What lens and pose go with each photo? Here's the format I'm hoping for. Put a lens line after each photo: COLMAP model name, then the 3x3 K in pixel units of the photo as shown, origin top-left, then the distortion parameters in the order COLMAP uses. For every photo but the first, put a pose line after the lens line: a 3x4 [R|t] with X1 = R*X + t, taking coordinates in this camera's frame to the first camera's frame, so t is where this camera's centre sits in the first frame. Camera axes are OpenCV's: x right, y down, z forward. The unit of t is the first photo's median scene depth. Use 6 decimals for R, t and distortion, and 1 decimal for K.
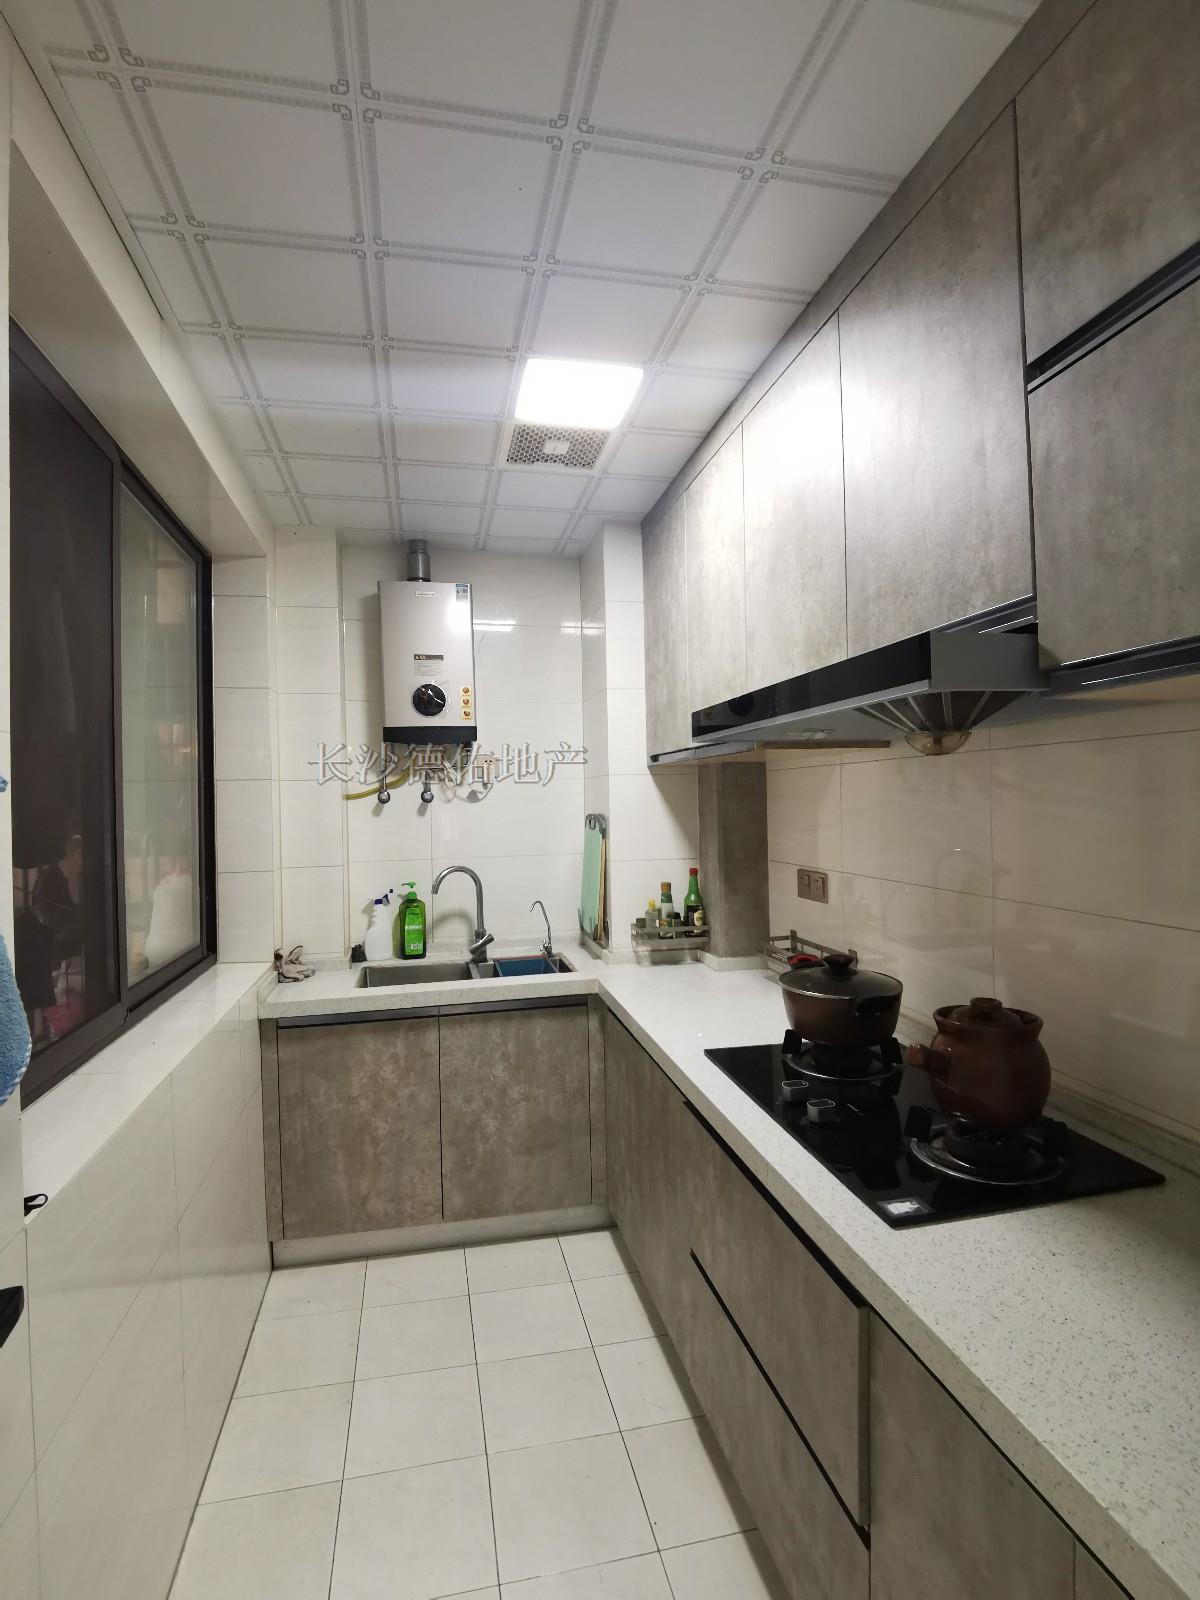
lens RADIAL K [[860.2, 0, 600.0], [0, 860.2, 800.0], [0, 0, 1]] dist [0.050782, -0.065598]
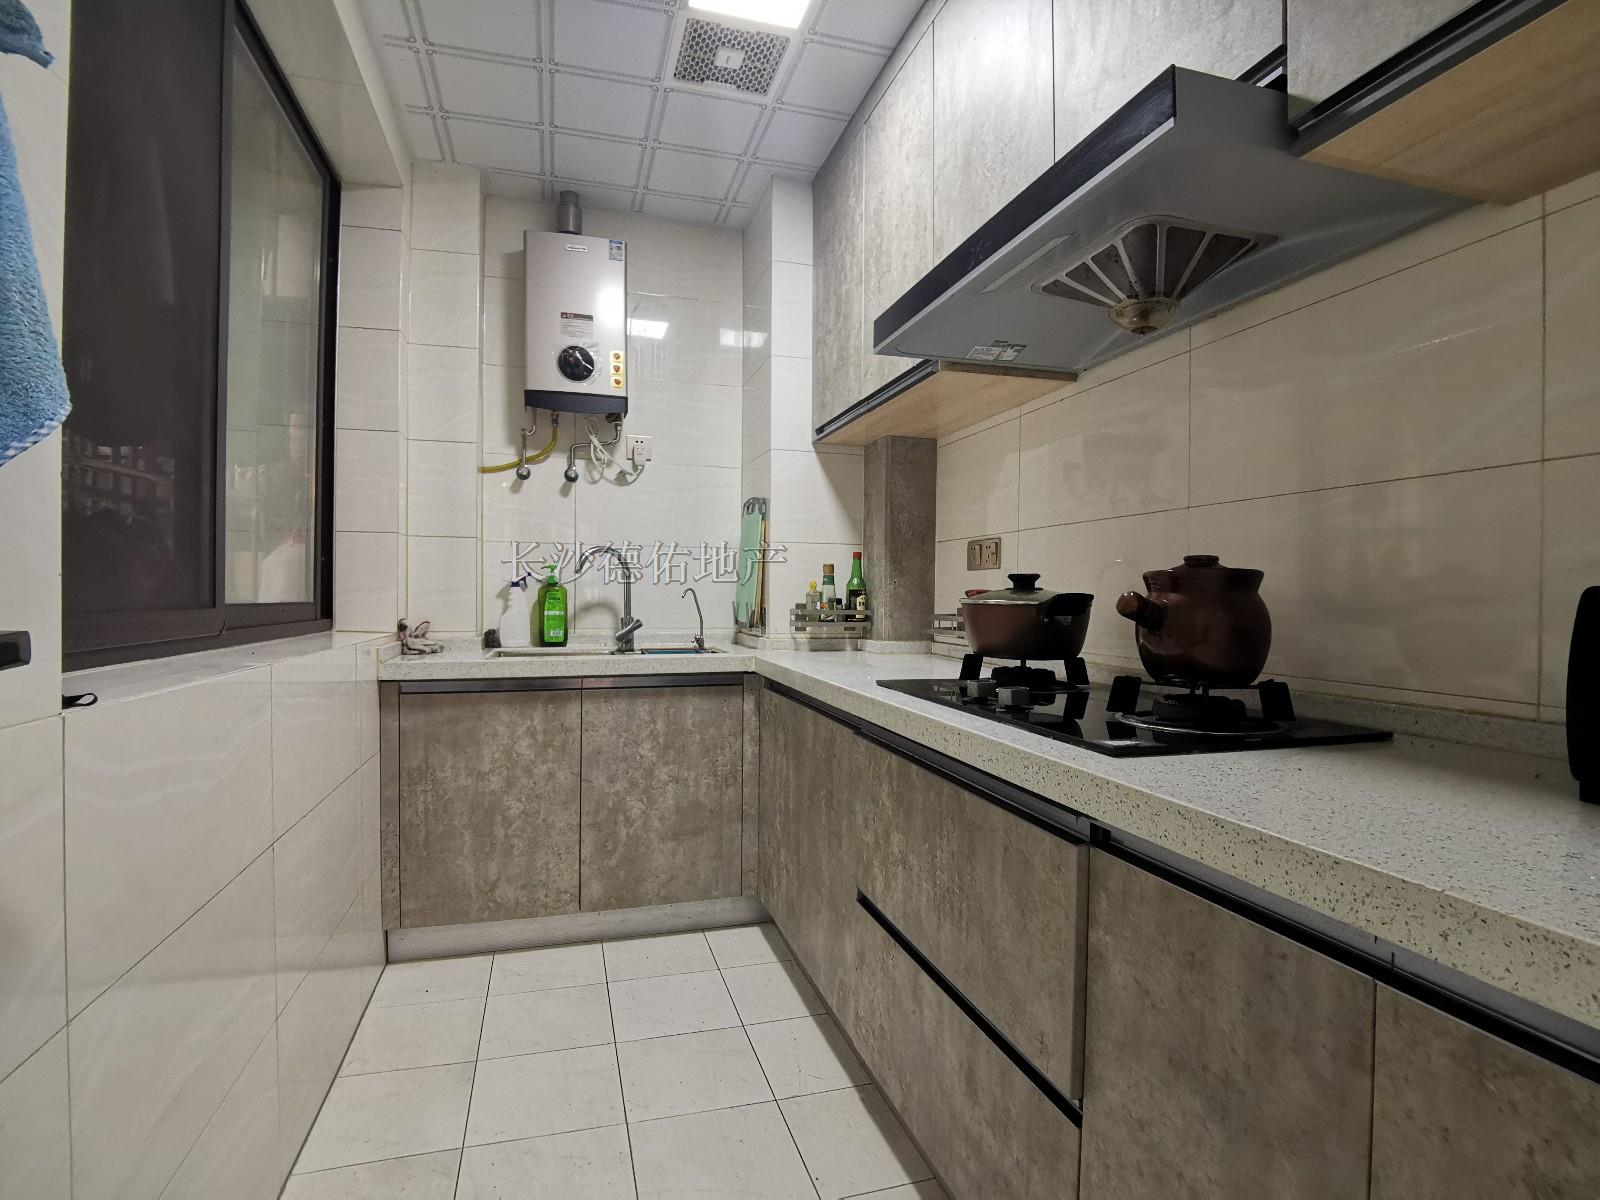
lens RADIAL K [[860.2, 0, 803.7], [0, 860.2, 631.8], [0, 0, 1]] dist [0.050782, -0.065598]
pose [[0.996165, 0.027730, 0.082985, -0.027950], [-0.027664, 0.999615, -0.001935, 0.180319], [-0.083006, -0.000368, 0.996549, 0.061551]]
